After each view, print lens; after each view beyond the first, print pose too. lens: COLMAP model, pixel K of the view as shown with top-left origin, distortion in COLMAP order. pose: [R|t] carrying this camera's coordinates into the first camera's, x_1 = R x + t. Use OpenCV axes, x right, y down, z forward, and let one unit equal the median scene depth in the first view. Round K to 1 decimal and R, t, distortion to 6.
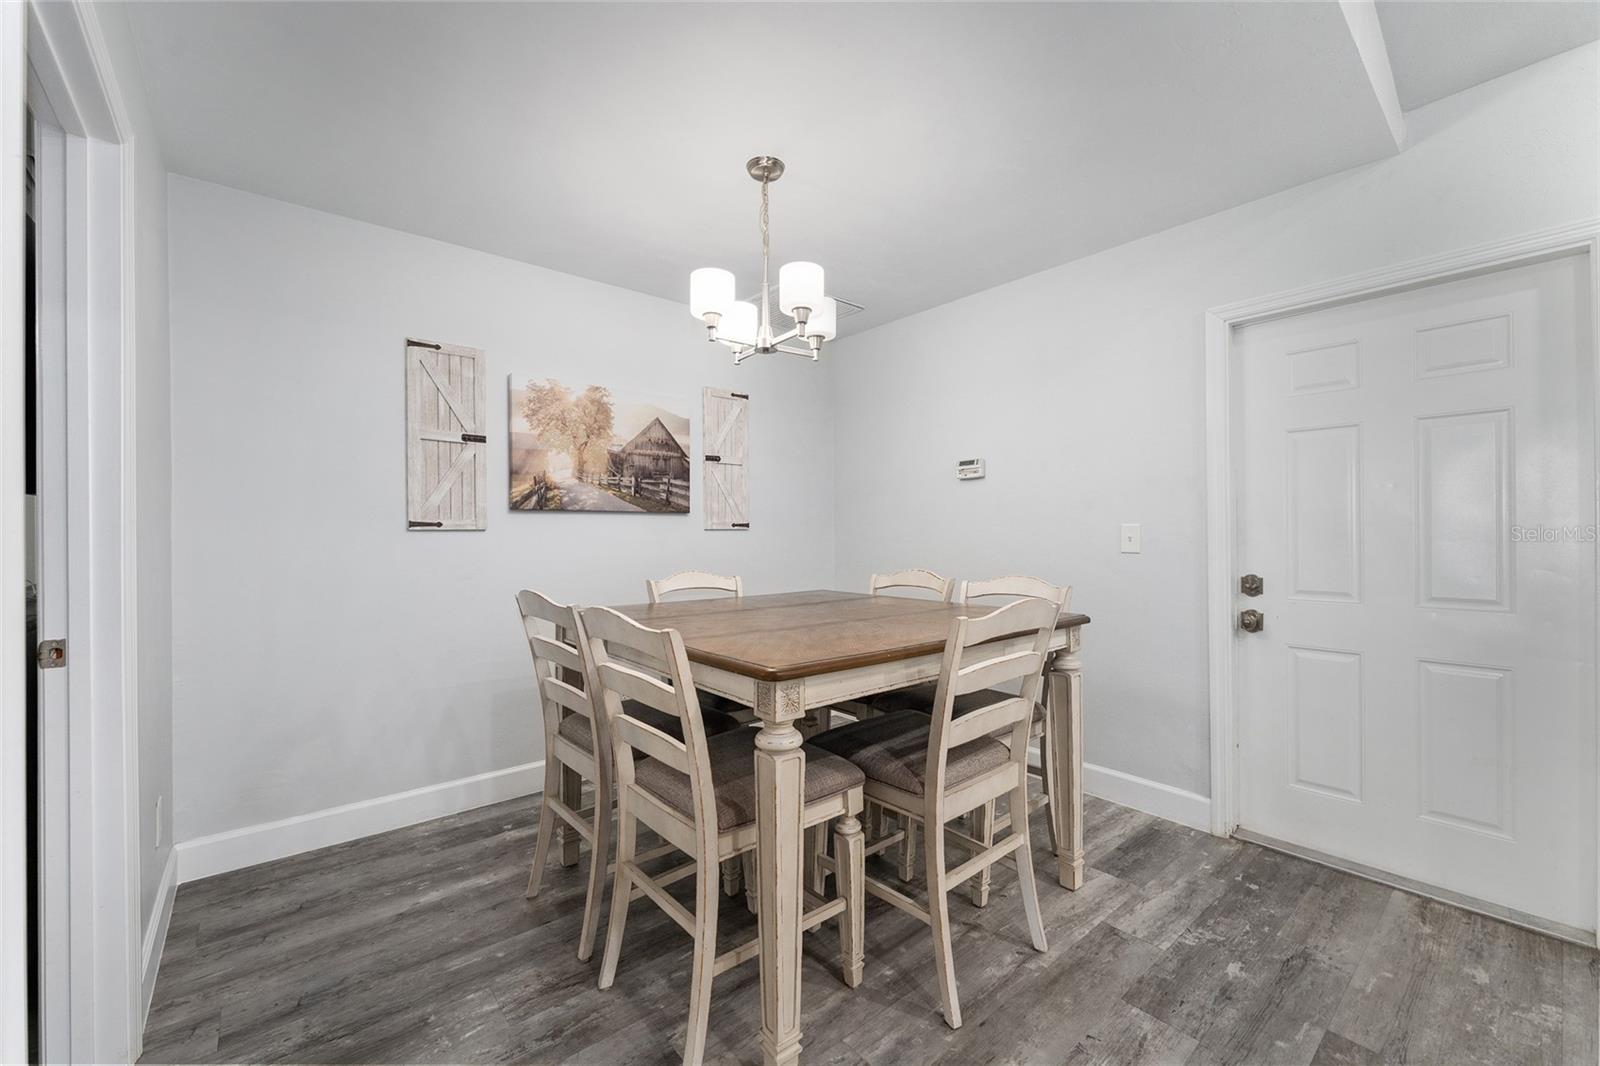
lens RADIAL K [[650.5, 0, 800.1], [0, 650.5, 531.7], [0, 0, 1]] dist [0.004538, -0.001046]
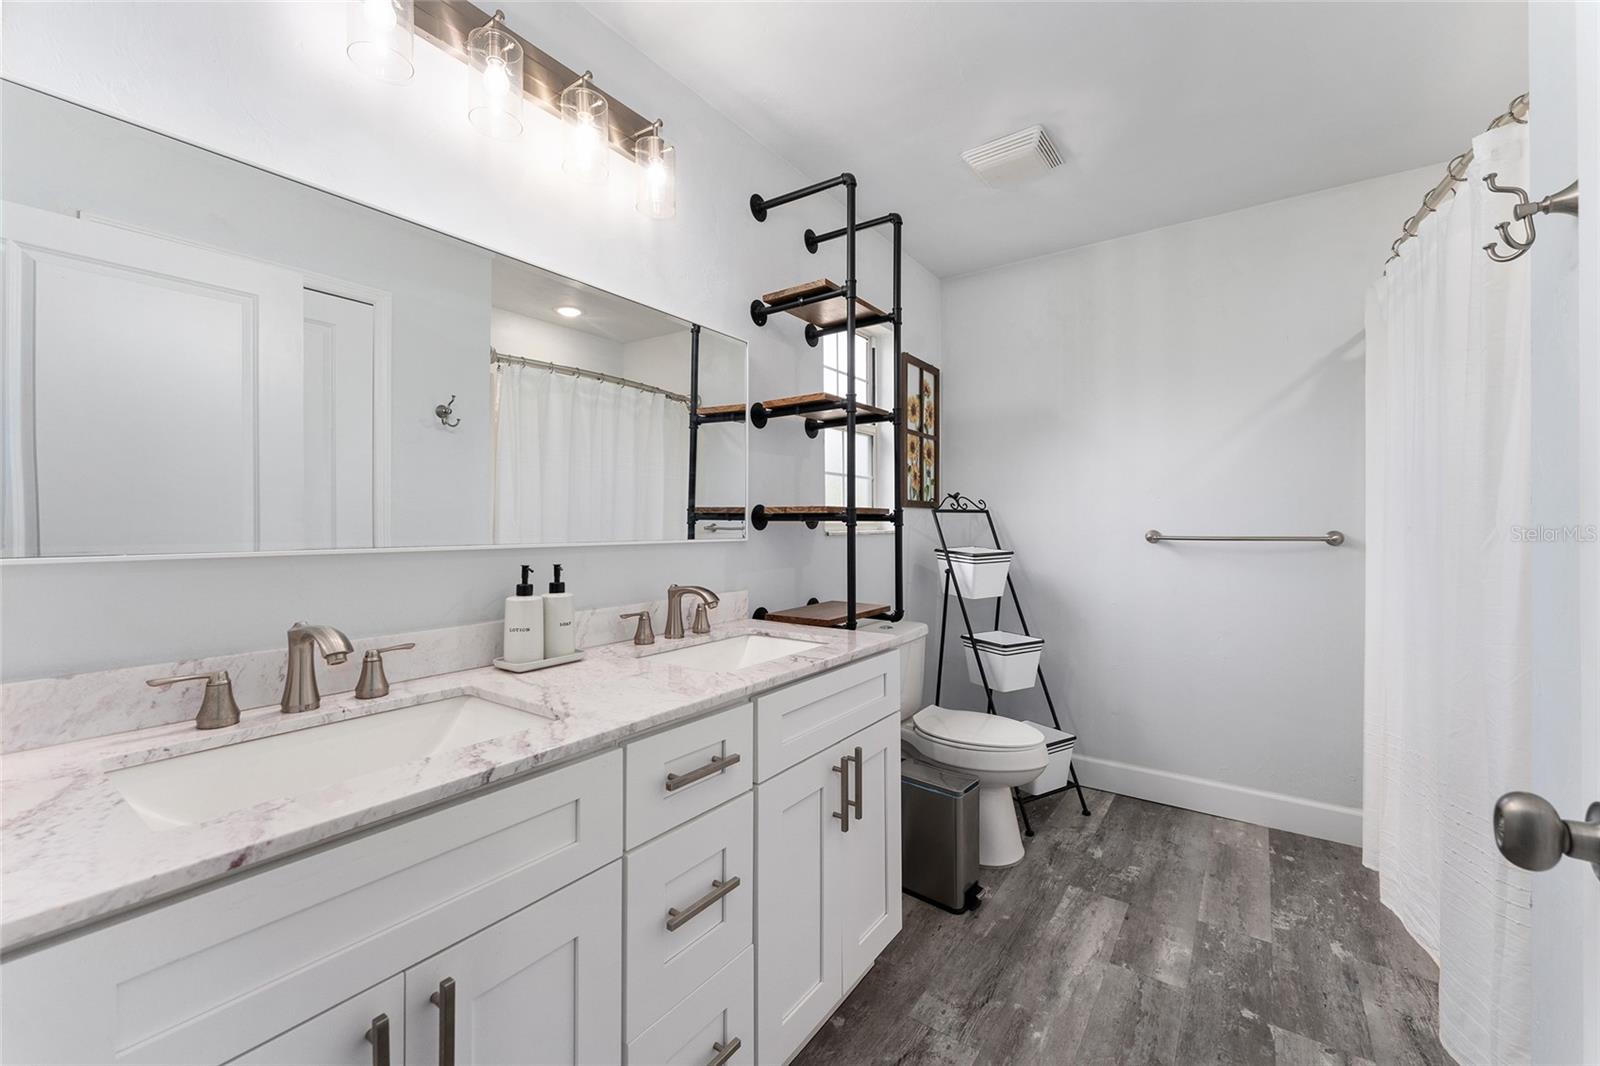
lens RADIAL K [[650.5, 0, 800.0], [0, 650.5, 527.9], [0, 0, 1]] dist [0.004538, -0.001046]
pose [[-0.969104, 0.005661, -0.246587, 1.096392], [0.004642, 0.999978, 0.004710, 0.001529], [0.246608, 0.003420, -0.969109, 1.703379]]
